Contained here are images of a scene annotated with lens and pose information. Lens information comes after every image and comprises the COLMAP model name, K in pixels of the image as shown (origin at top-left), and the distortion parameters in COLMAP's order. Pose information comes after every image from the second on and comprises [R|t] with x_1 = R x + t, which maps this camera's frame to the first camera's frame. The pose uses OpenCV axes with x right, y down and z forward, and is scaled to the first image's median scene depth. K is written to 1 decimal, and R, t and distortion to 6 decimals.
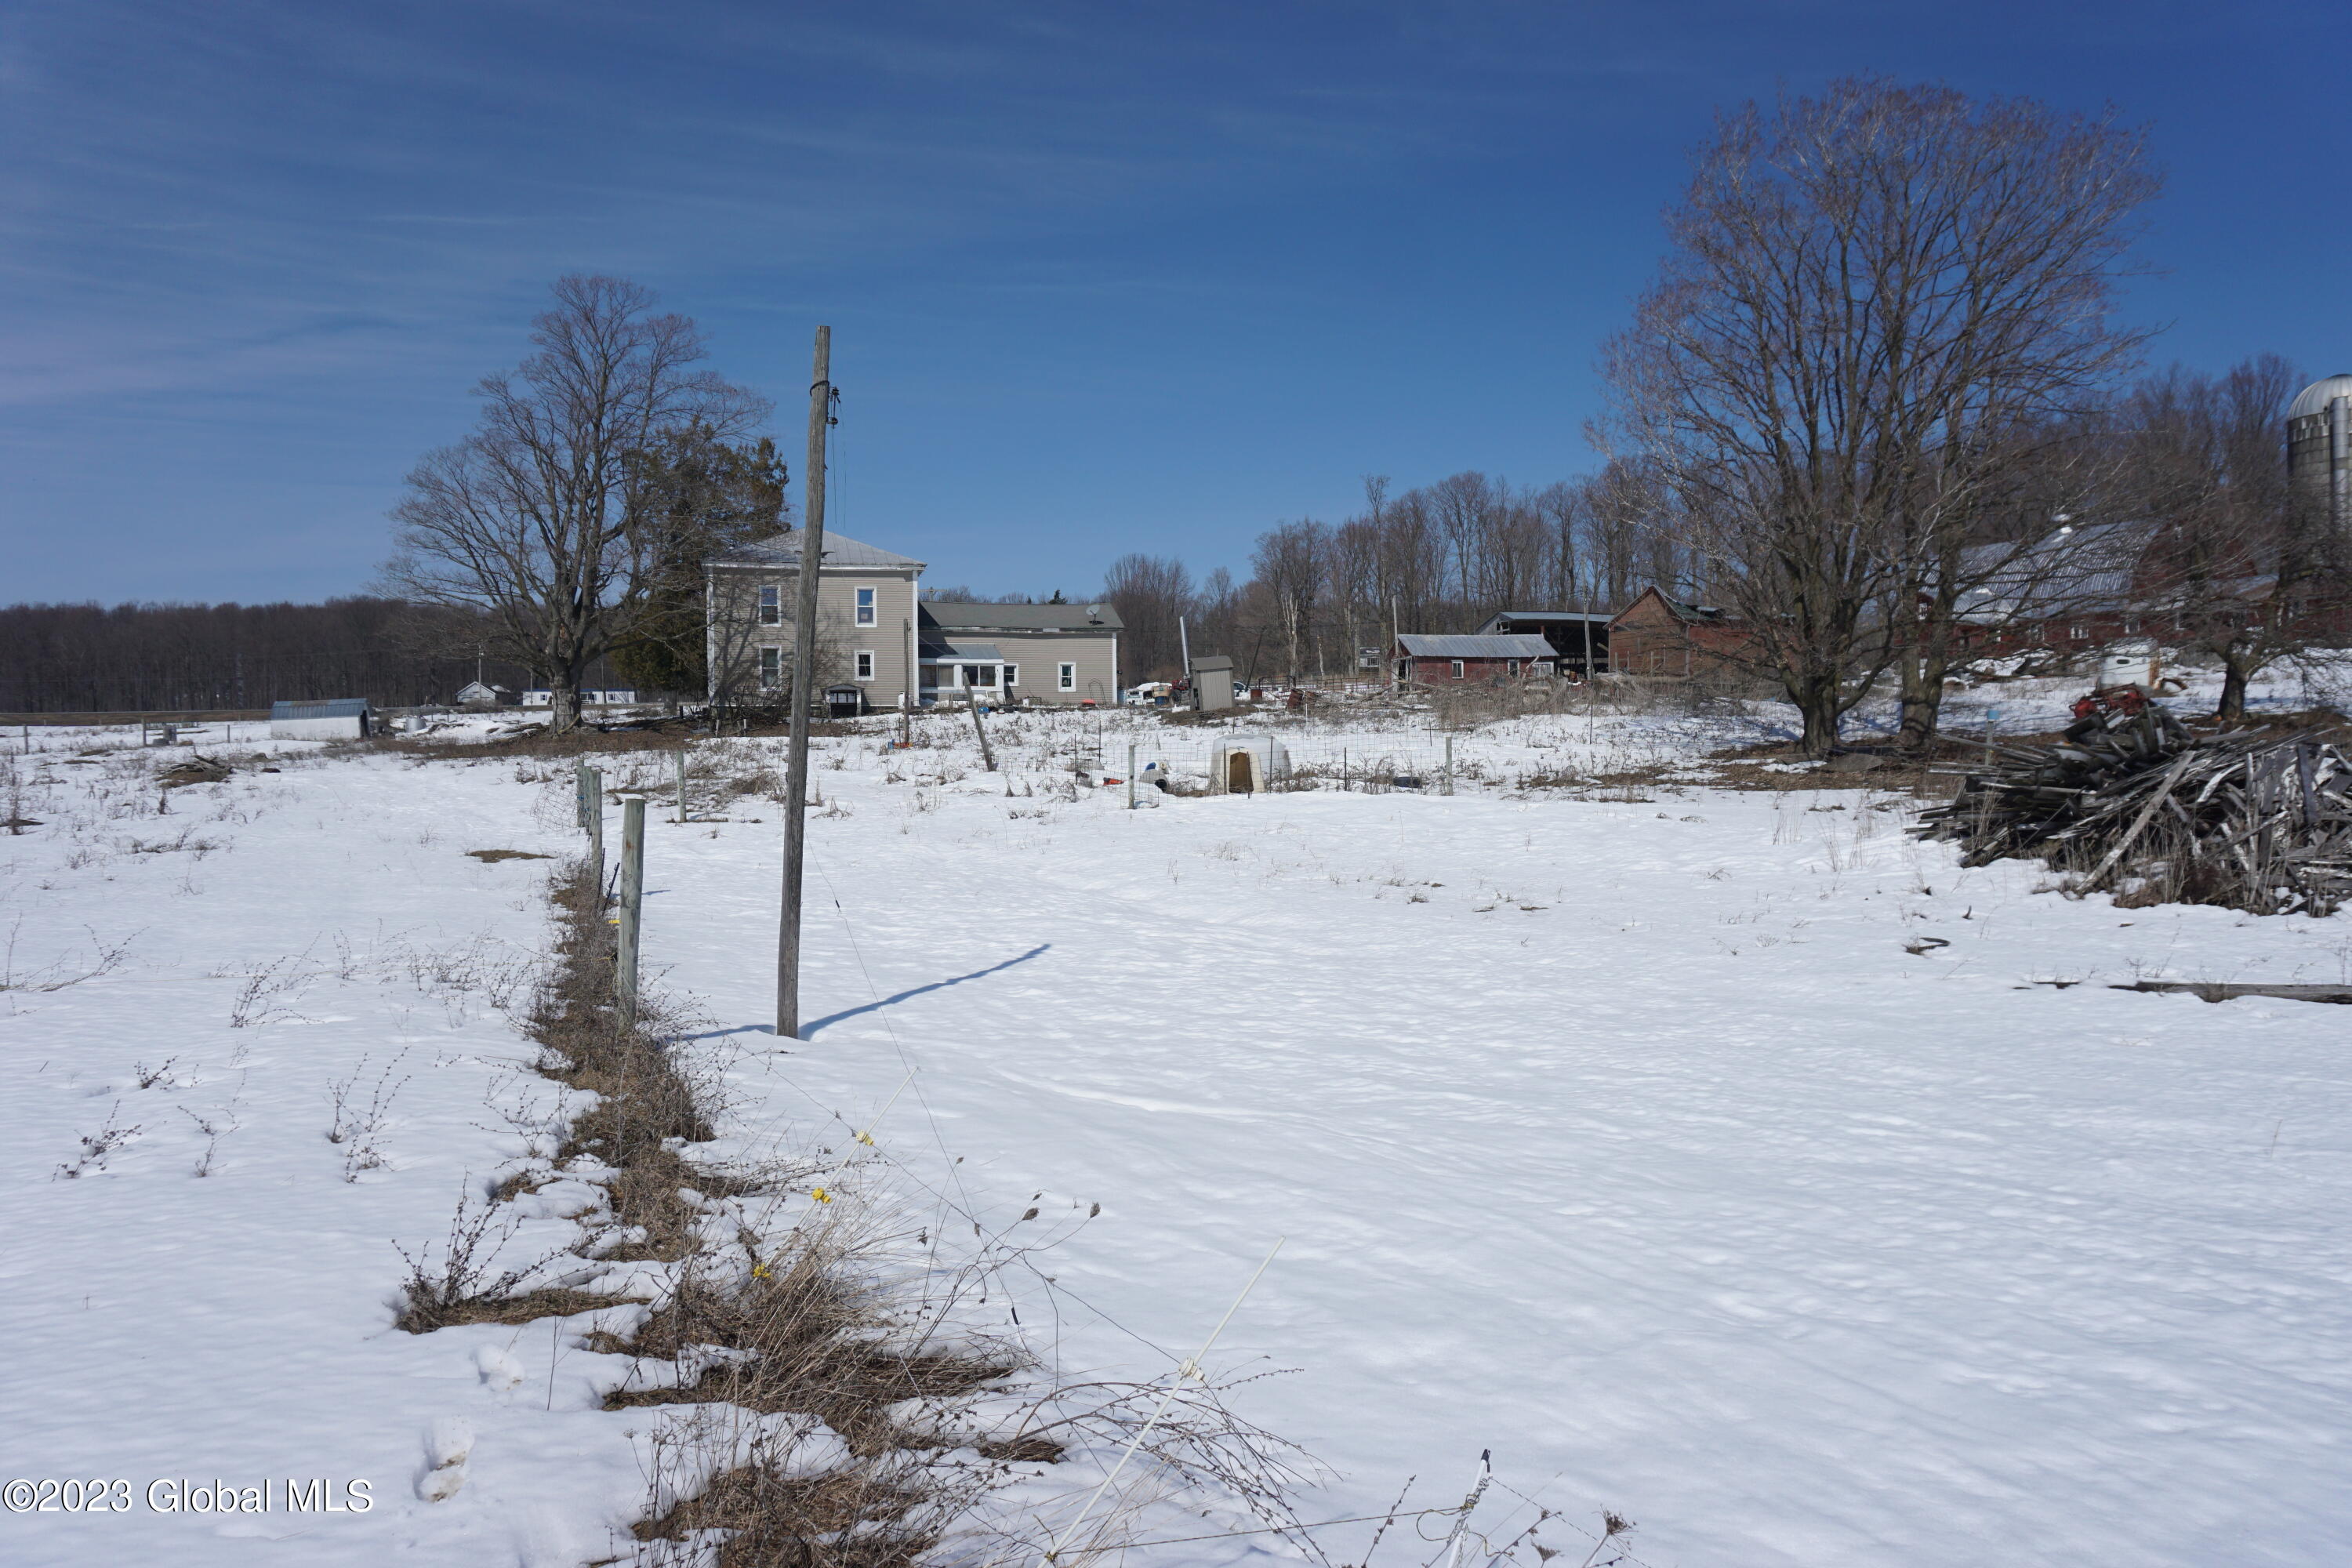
lens RADIAL K [[1574.6, 0, 1178.7], [0, 1574.6, 765.6], [0, 0, 1]] dist [-0.052953, 0.036422]
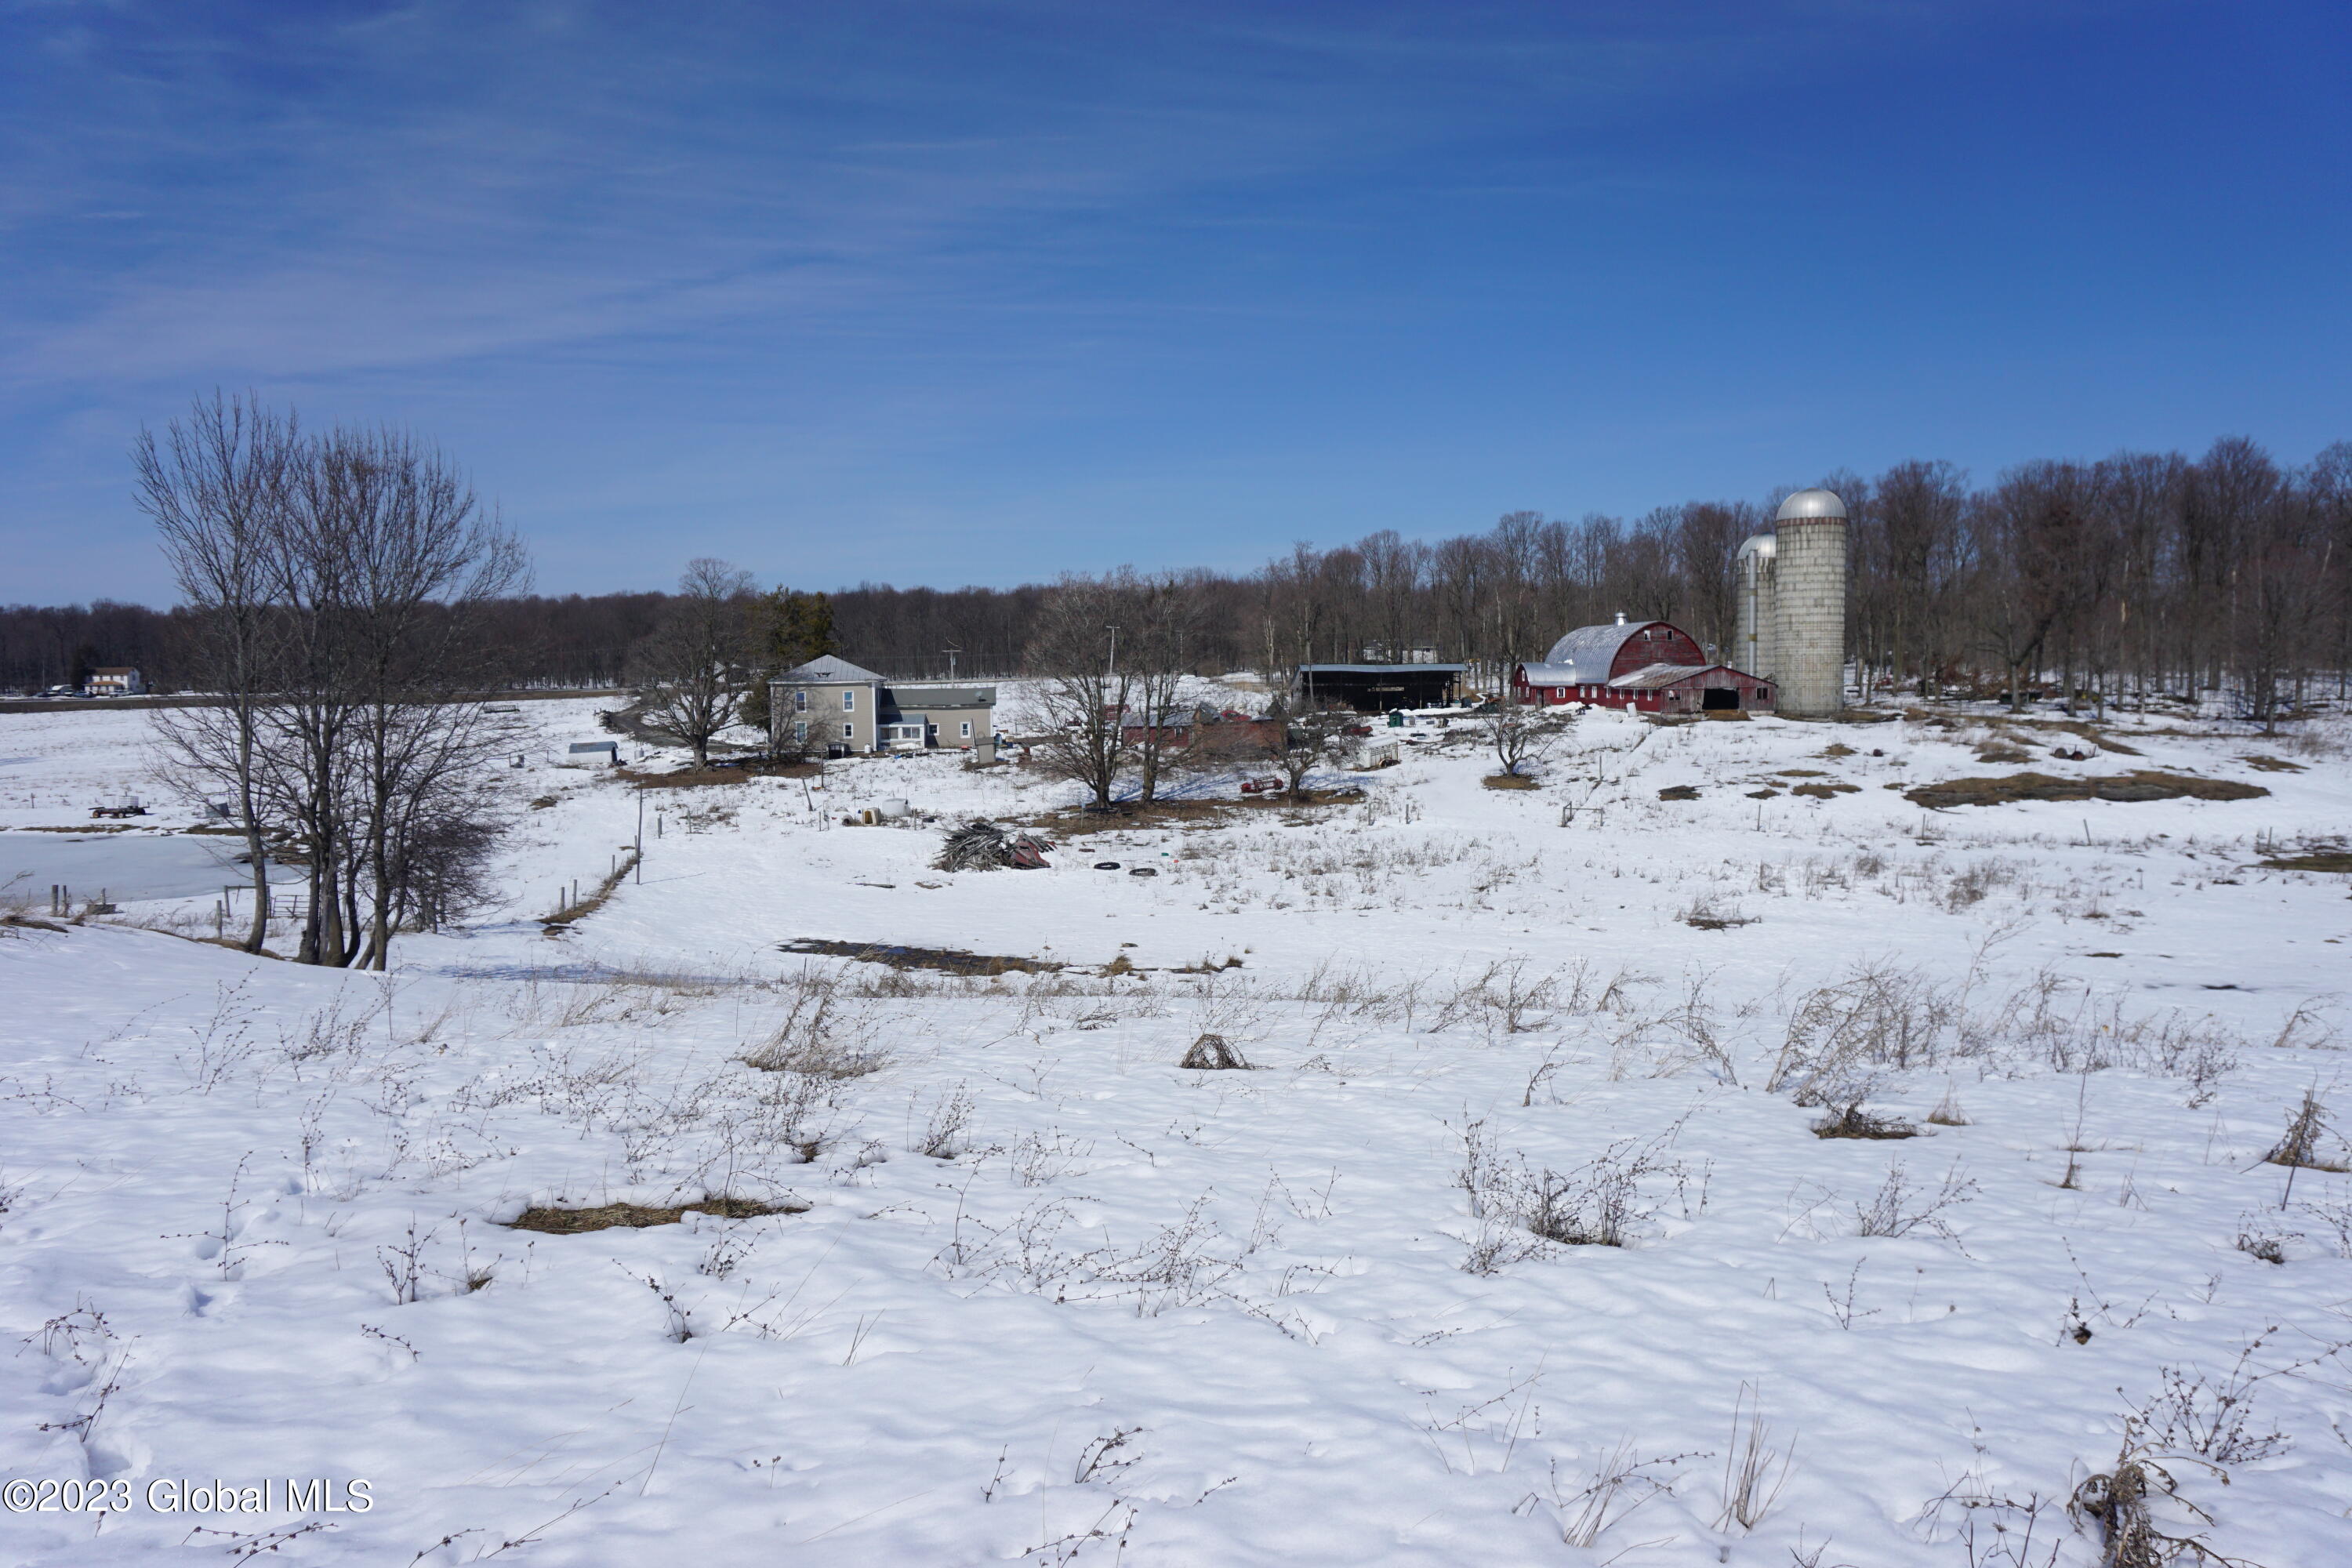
lens RADIAL K [[1574.6, 0, 1180.4], [0, 1574.6, 777.3], [0, 0, 1]] dist [-0.052953, 0.036422]
pose [[0.988055, 0.009234, -0.153824, 0.520810], [-0.000909, 0.998535, 0.054104, -0.112624], [0.154098, -0.053318, 0.986616, -0.897630]]
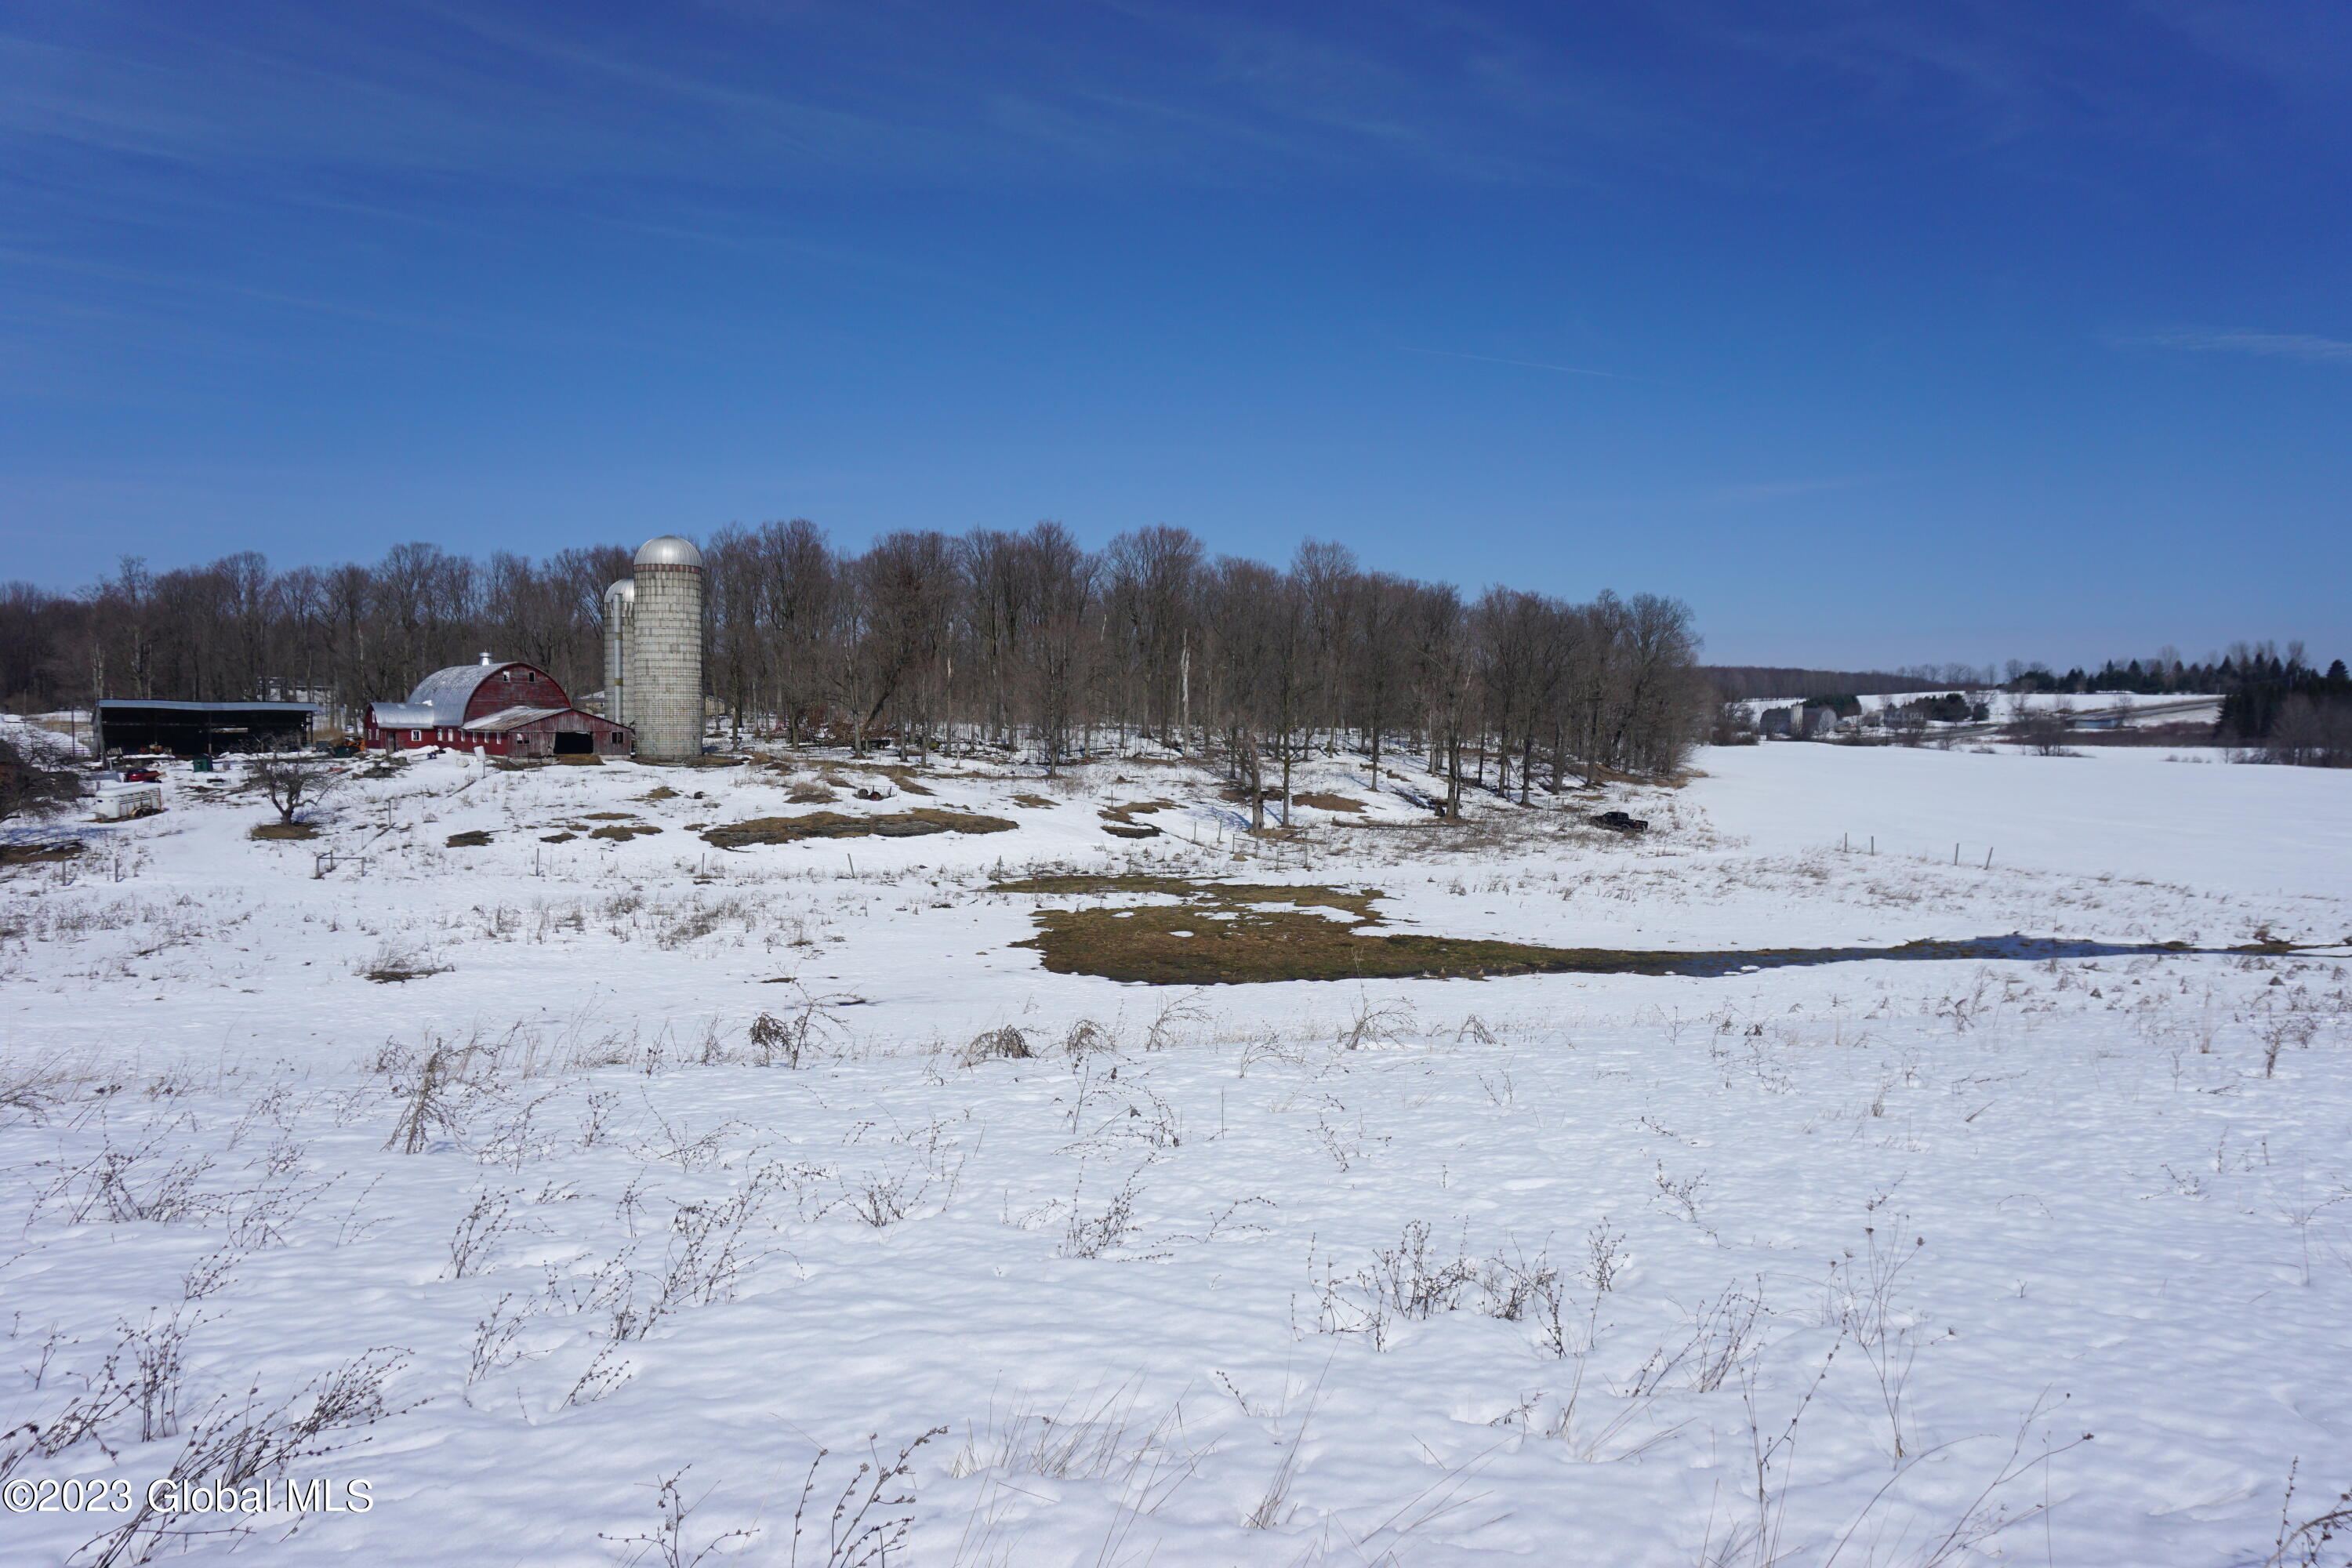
lens RADIAL K [[1574.6, 0, 1184.3], [0, 1574.6, 764.5], [0, 0, 1]] dist [-0.052953, 0.036422]
pose [[0.893981, 0.003616, 0.448090, 0.692249], [-0.009276, 0.999902, 0.010438, -0.105648], [-0.448009, -0.013488, 0.893928, -0.897448]]
